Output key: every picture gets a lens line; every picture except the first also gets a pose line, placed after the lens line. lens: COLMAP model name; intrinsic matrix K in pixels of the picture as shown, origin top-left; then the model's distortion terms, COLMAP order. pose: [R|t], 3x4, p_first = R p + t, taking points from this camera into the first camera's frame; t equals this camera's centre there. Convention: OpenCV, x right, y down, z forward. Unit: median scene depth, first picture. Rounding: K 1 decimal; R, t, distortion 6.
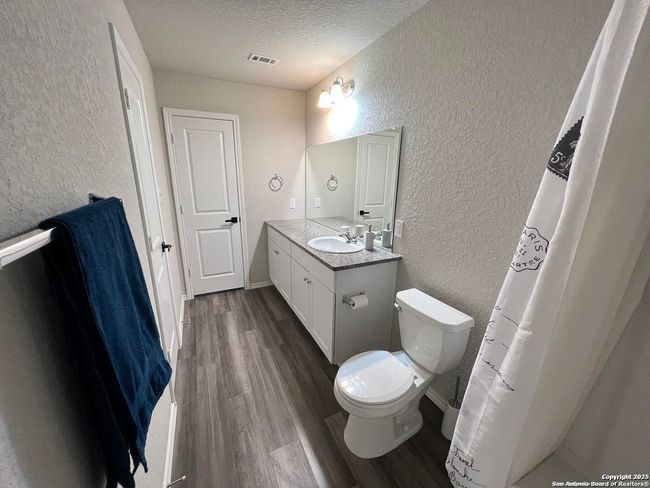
lens RADIAL K [[260.1, 0, 324.3], [0, 260.1, 246.5], [0, 0, 1]] dist [0.000210, -0.000023]
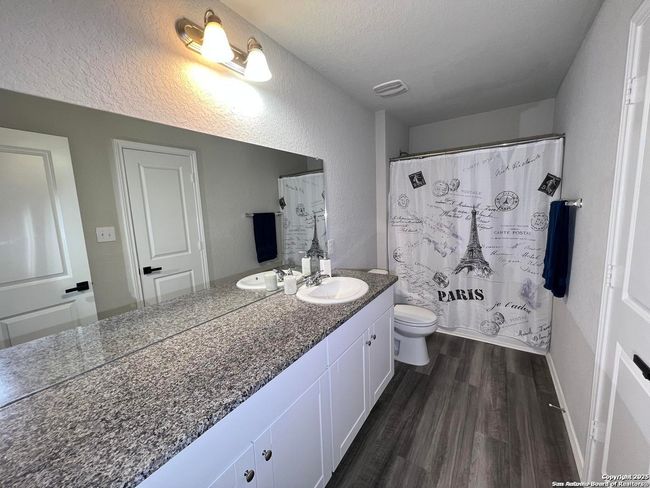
lens RADIAL K [[260.1, 0, 326.1], [0, 260.1, 243.8], [0, 0, 1]] dist [0.000210, -0.000023]
pose [[-0.511487, -0.109484, 0.852287, -0.643147], [0.257330, 0.926814, 0.273491, -0.377908], [-0.819855, 0.359206, -0.445880, 1.446099]]
